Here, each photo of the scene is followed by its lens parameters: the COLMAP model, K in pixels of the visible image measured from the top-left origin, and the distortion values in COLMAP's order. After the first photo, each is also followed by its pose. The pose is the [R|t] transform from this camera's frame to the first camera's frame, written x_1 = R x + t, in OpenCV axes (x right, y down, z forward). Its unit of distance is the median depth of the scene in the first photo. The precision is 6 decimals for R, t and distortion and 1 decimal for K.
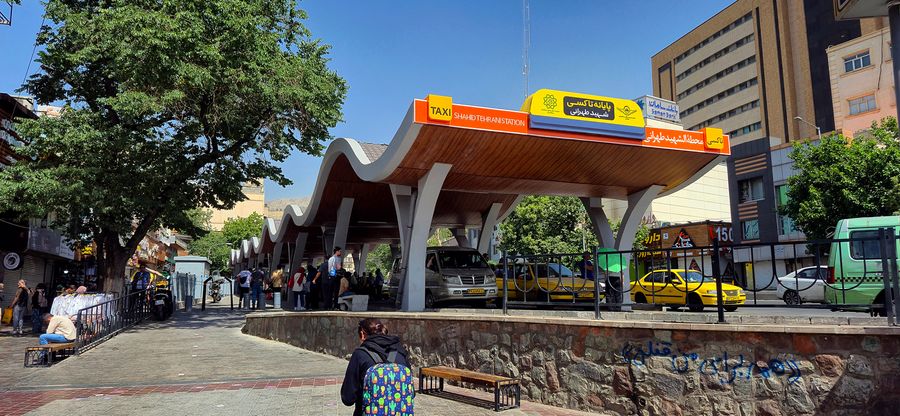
lens RADIAL K [[639.9, 0, 447.7], [0, 639.9, 194.8], [0, 0, 1]] dist [0.128530, -0.128554]
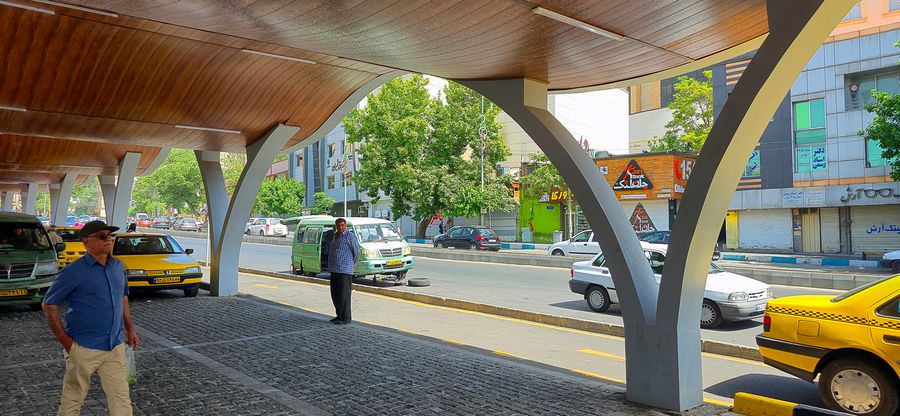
lens RADIAL K [[639.9, 0, 447.7], [0, 639.9, 194.8], [0, 0, 1]] dist [0.128530, -0.128554]
pose [[0.946234, 0.032738, 0.321822, -0.045691], [-0.062639, 0.994579, 0.082997, 0.038416], [-0.317361, -0.098693, 0.943155, 0.352878]]
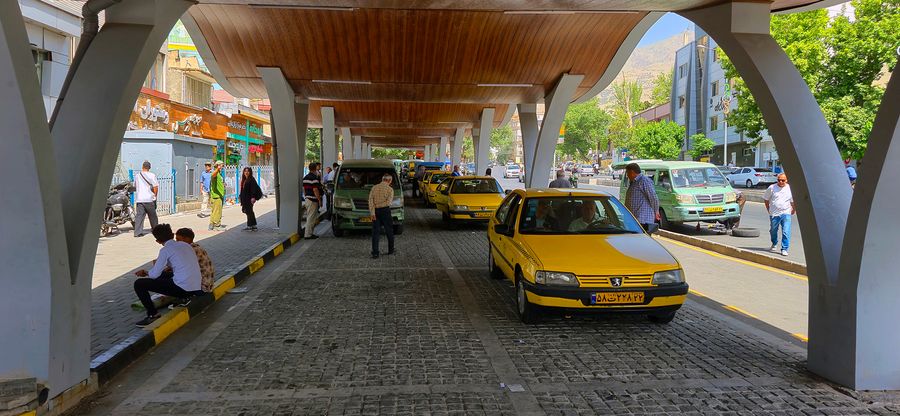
lens RADIAL K [[639.9, 0, 447.7], [0, 639.9, 194.8], [0, 0, 1]] dist [0.128530, -0.128554]
pose [[0.961682, 0.024495, -0.273072, -0.005989], [0.025768, 0.983517, 0.178971, 0.036407], [0.272955, -0.179149, 0.945199, 0.342722]]
